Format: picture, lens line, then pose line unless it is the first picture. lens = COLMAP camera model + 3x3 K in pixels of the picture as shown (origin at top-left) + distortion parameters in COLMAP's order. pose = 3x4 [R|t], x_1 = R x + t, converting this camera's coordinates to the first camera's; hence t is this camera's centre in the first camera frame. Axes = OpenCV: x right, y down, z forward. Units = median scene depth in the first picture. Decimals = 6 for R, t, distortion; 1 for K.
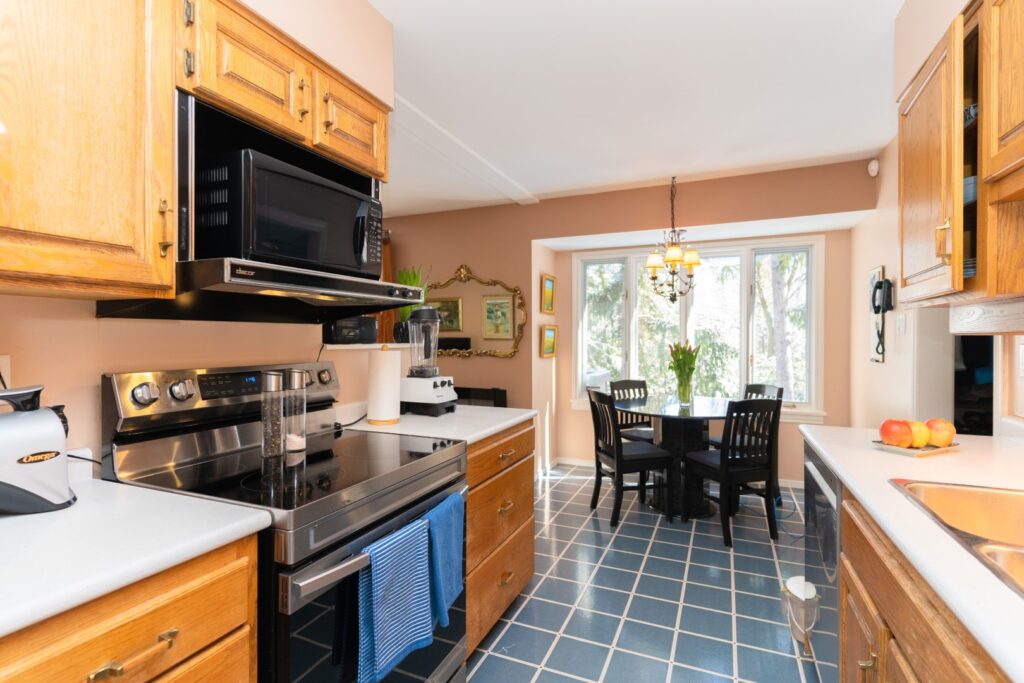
lens RADIAL K [[490.8, 0, 515.6], [0, 490.8, 339.4], [0, 0, 1]] dist [0.002146, 0.000022]
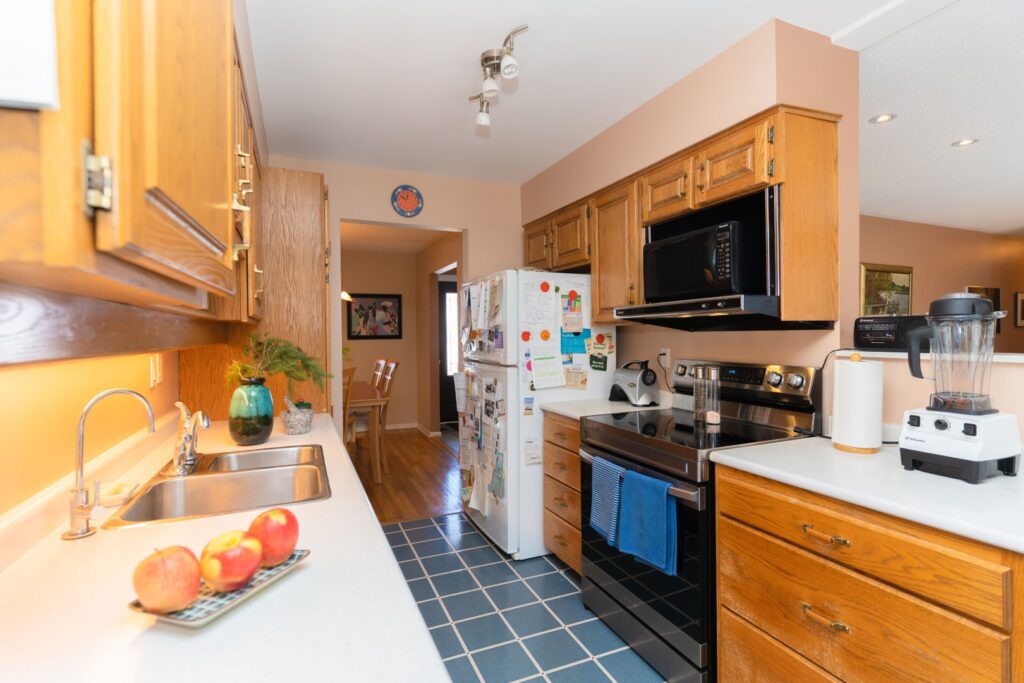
lens RADIAL K [[489.3, 0, 511.9], [0, 489.3, 340.4], [0, 0, 1]] dist [0.002043, -0.000120]
pose [[-0.686751, 0.011635, -0.726800, 0.888919], [0.004430, 0.999920, 0.011821, -0.029110], [0.726879, 0.004898, -0.686748, 1.430272]]
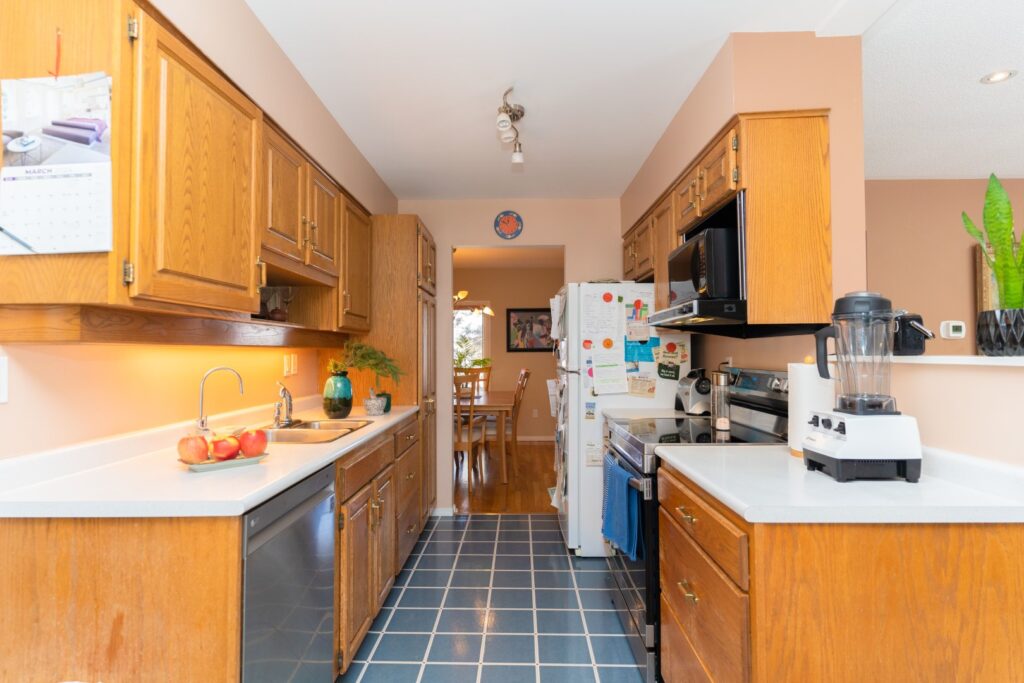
lens RADIAL K [[536.7, 0, 510.2], [0, 536.7, 341.7], [0, 0, 1]] dist [0.000416, -0.000314]
pose [[-0.925683, -0.007395, -0.378228, 0.638742], [-0.000260, 0.999821, -0.018912, 0.003778], [0.378300, -0.017409, -0.925519, 2.009785]]
